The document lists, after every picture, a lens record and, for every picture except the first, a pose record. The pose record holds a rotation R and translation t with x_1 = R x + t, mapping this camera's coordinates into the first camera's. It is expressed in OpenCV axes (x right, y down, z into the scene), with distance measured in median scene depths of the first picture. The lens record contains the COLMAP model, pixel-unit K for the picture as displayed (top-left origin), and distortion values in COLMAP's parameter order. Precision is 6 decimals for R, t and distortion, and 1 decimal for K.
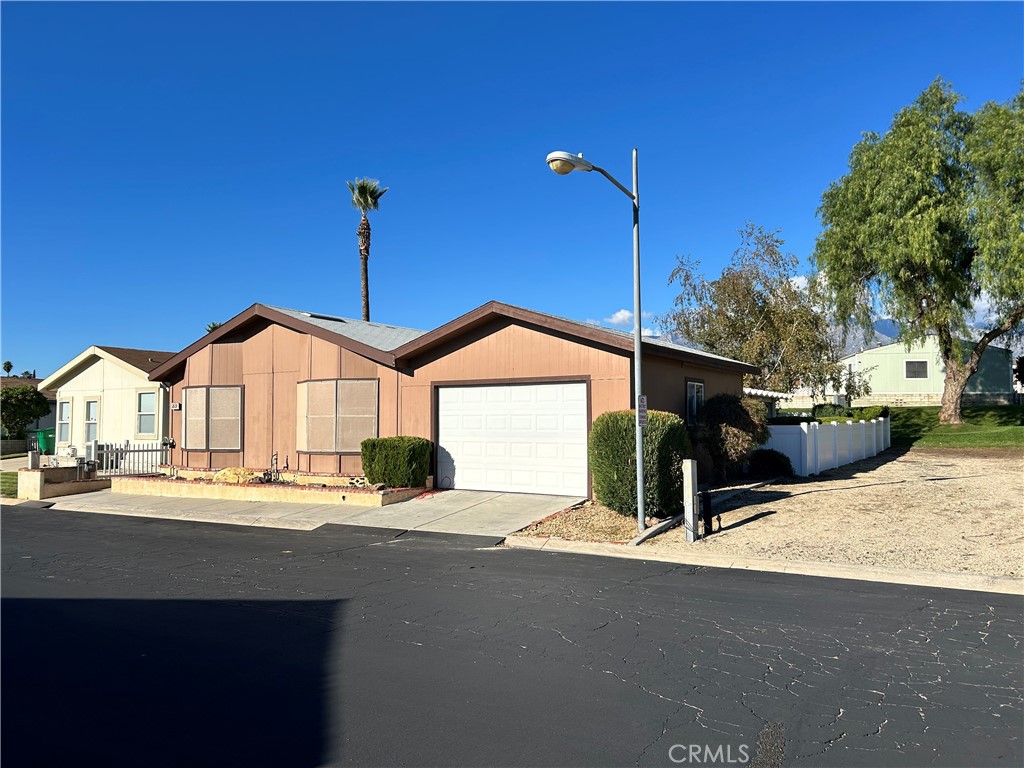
lens RADIAL K [[773.3, 0, 511.0], [0, 773.3, 384.1], [0, 0, 1]] dist [0.026796, -0.026196]
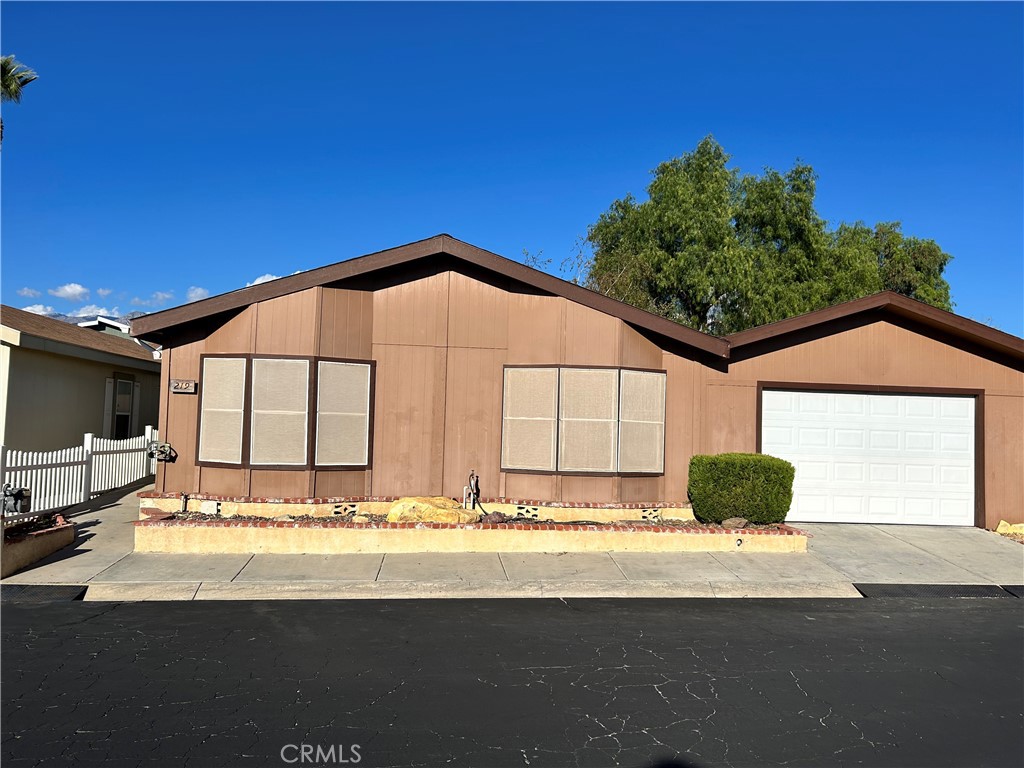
lens RADIAL K [[773.3, 0, 512.2], [0, 773.3, 383.8], [0, 0, 1]] dist [0.026796, -0.026196]
pose [[0.787125, 0.061435, 0.613727, -0.691868], [-0.064084, 0.997788, -0.017690, 0.025404], [-0.613456, -0.025406, 0.789320, 0.490769]]
